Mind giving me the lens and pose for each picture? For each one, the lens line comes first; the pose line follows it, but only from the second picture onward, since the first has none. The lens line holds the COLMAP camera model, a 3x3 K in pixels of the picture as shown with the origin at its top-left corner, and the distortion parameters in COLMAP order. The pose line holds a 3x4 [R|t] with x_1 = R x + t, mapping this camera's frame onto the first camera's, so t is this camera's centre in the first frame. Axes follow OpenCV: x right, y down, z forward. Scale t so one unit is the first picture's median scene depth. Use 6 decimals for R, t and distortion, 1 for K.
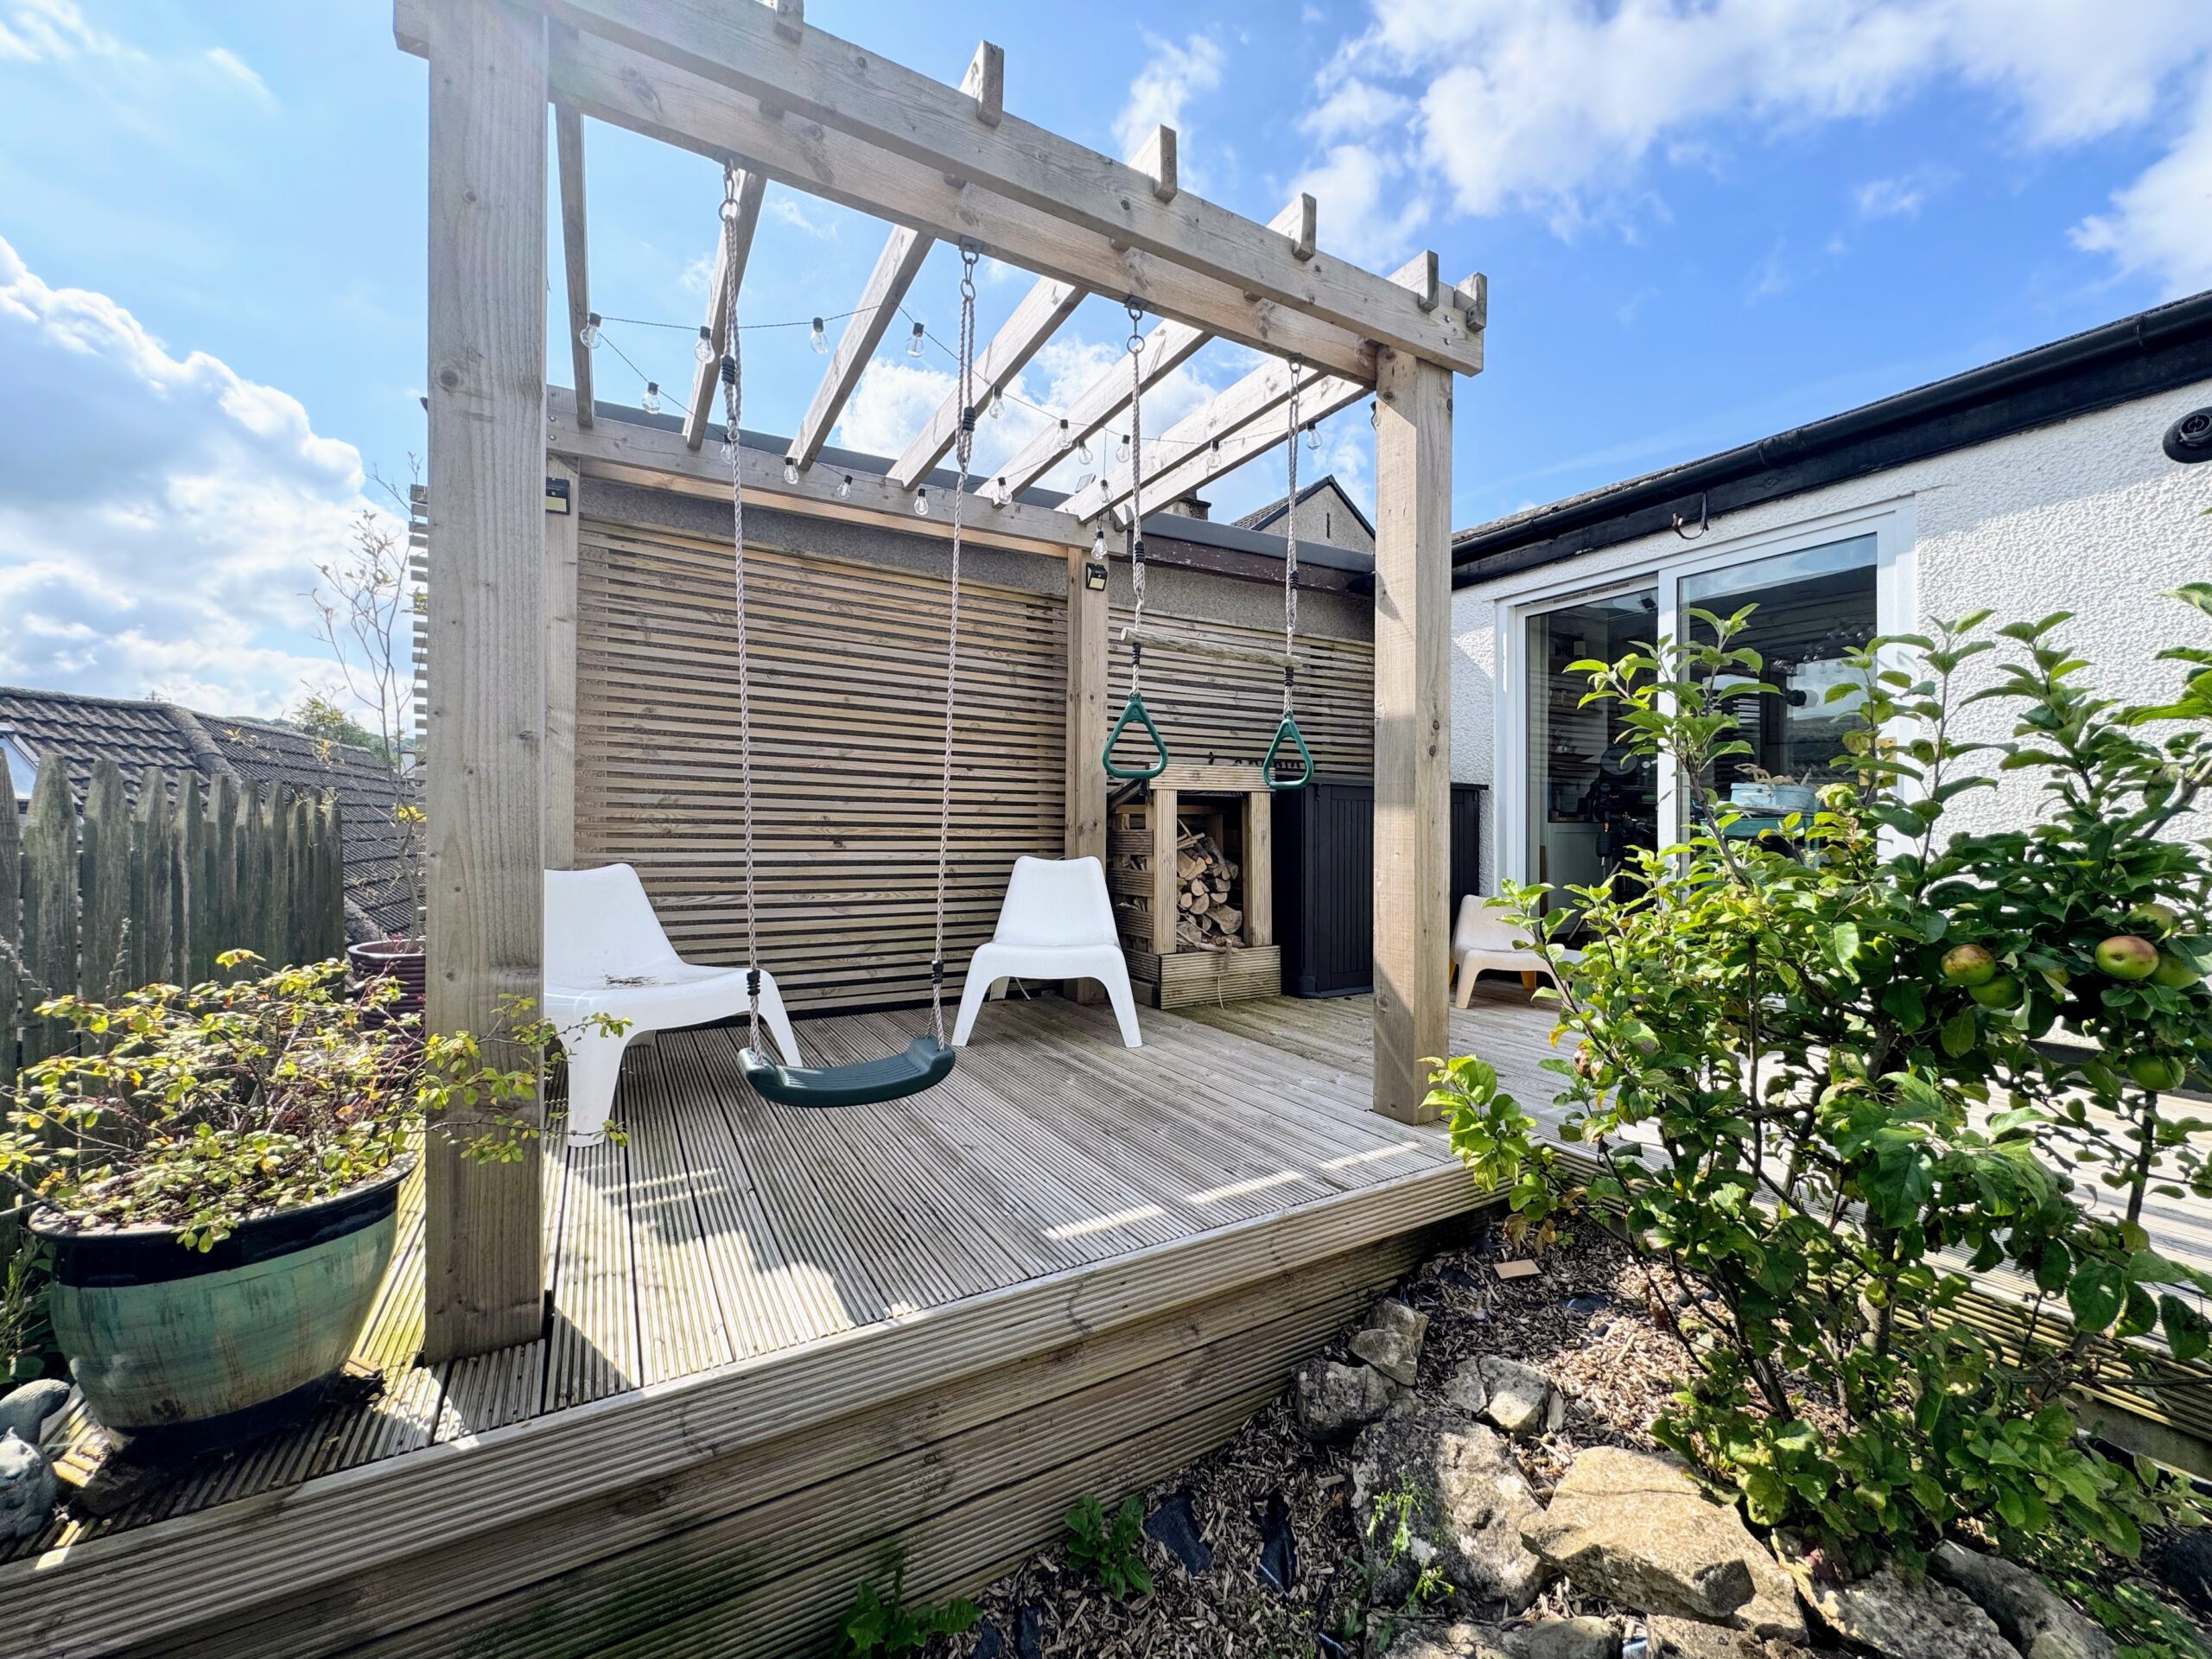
lens RADIAL K [[886.7, 0, 1106.0], [0, 886.7, 829.5], [0, 0, 1]] dist [-0.000814, -0.000268]
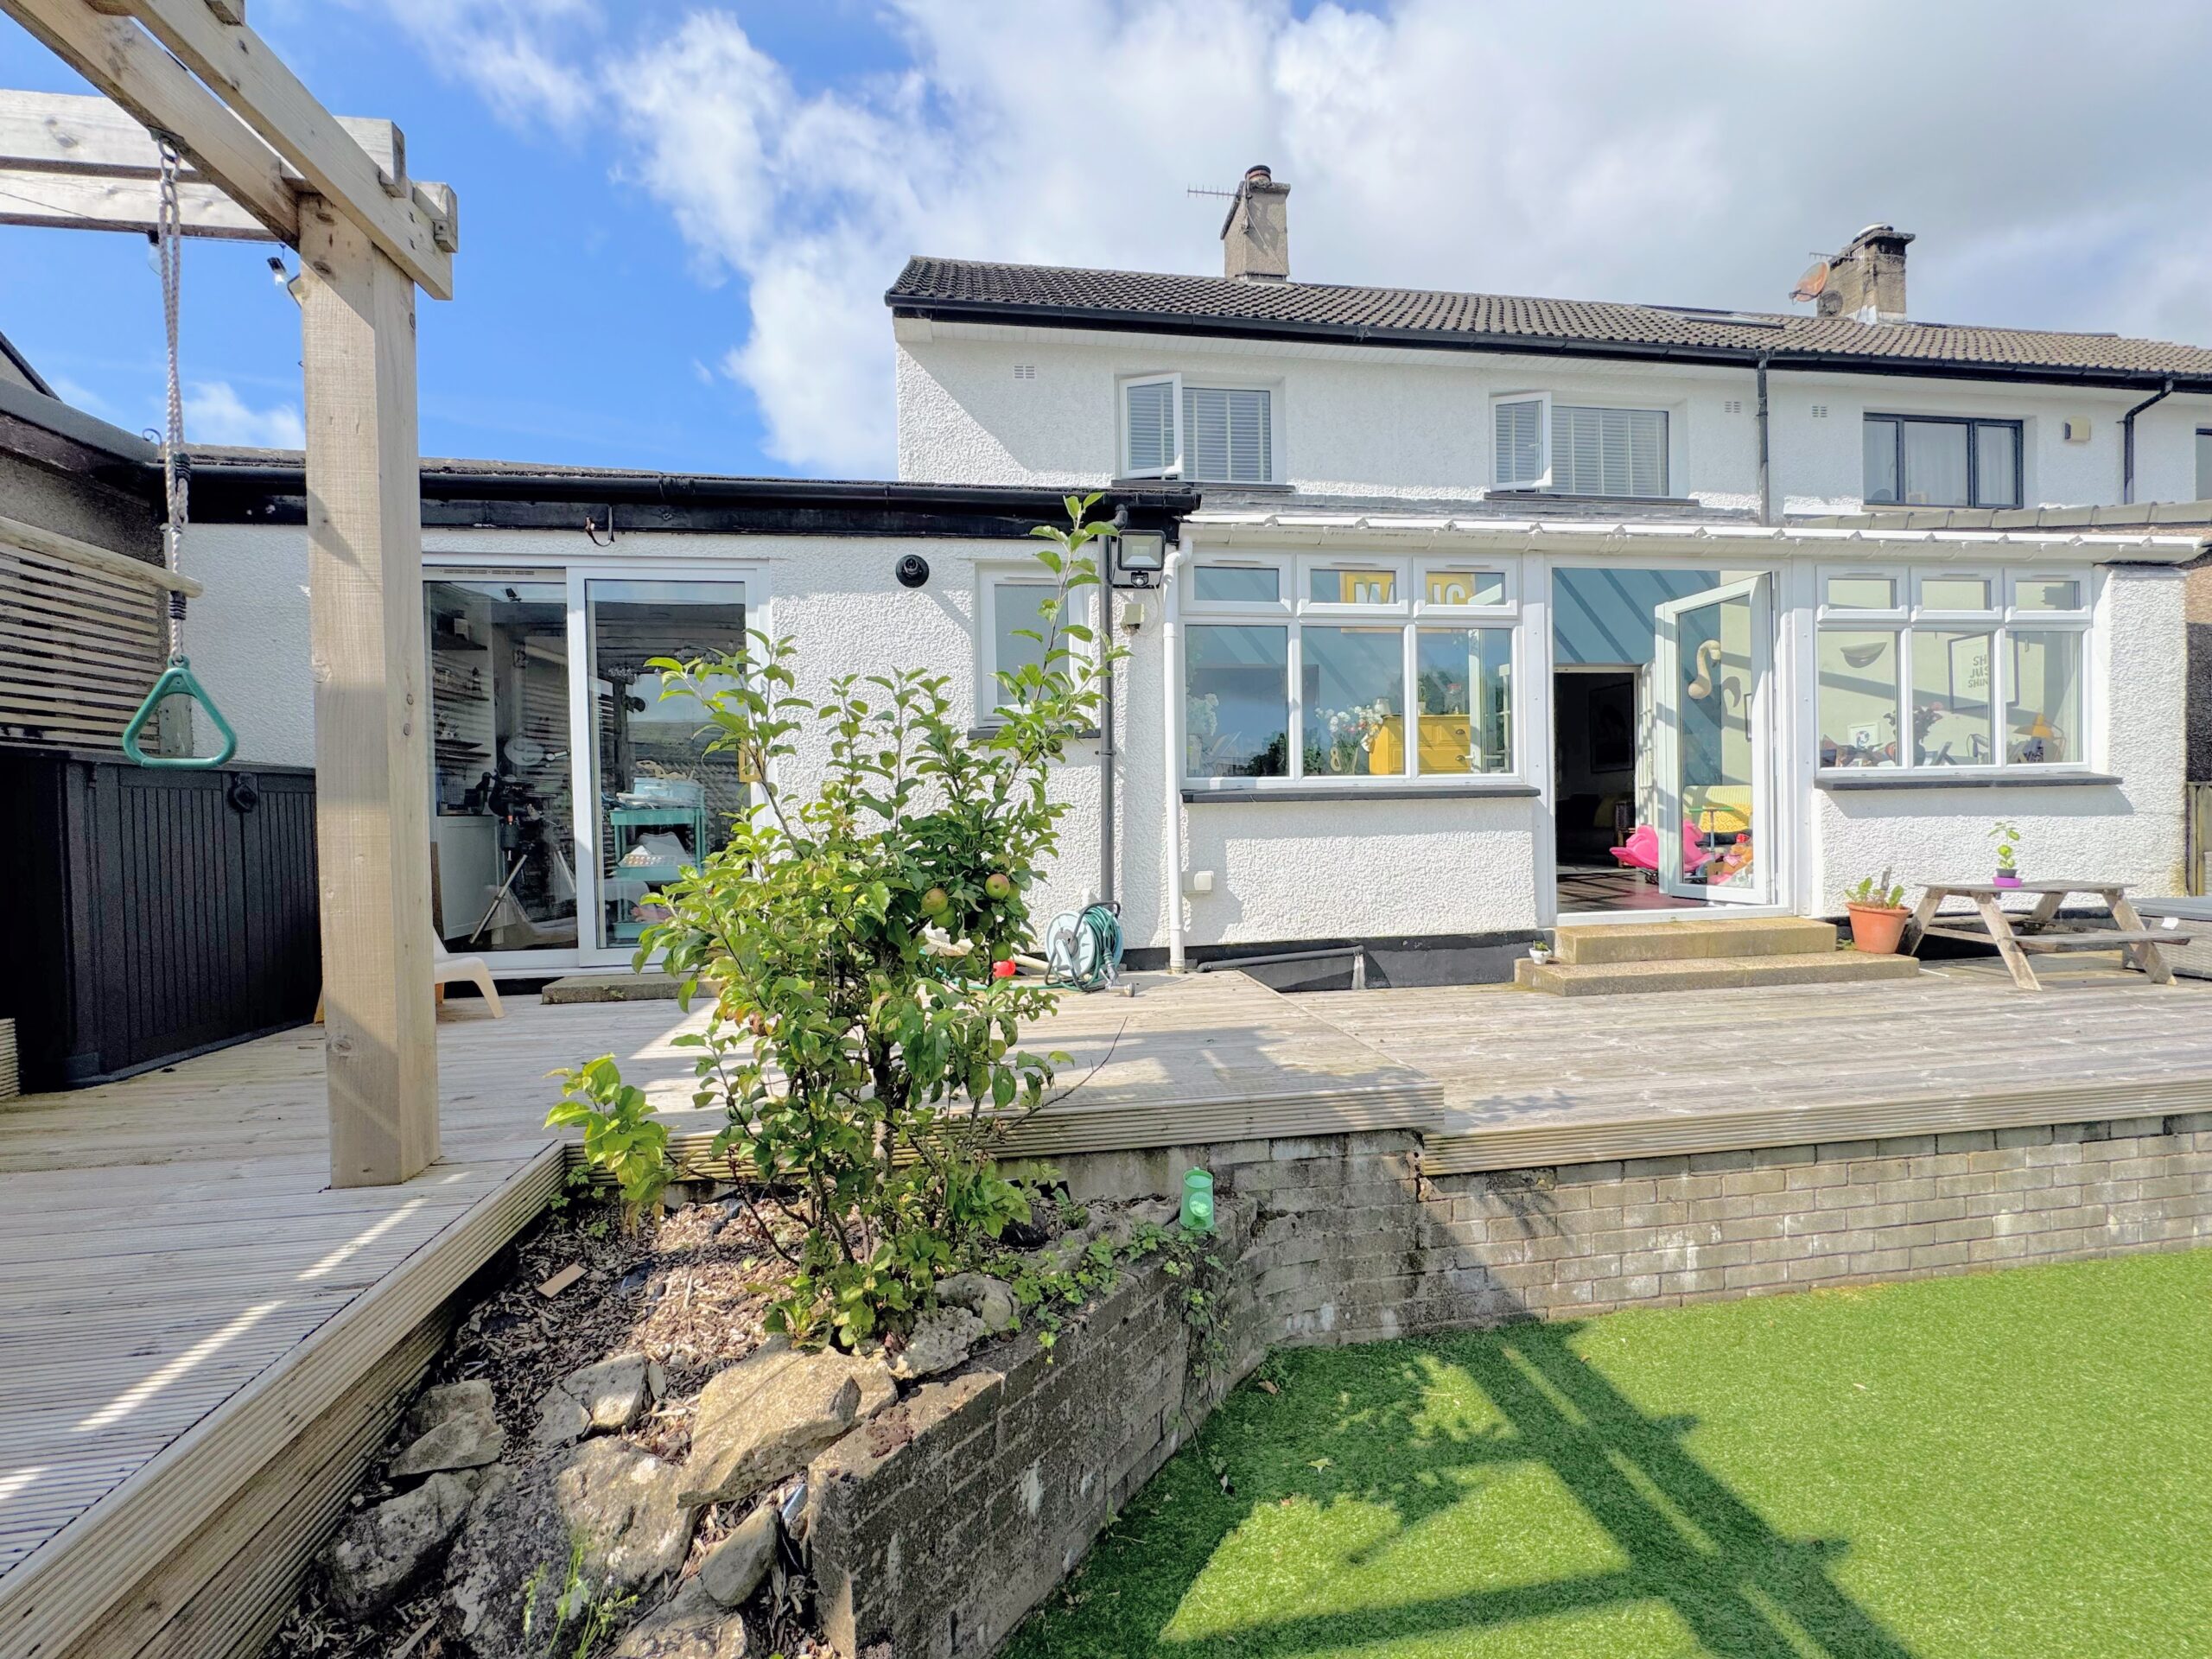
lens RADIAL K [[886.7, 0, 1106.0], [0, 886.7, 829.5], [0, 0, 1]] dist [-0.000814, -0.000268]
pose [[0.364178, -0.028631, 0.930889, -0.218947], [0.021735, 0.999516, 0.022238, 0.000953], [-0.931076, 0.012134, 0.364624, 0.108745]]
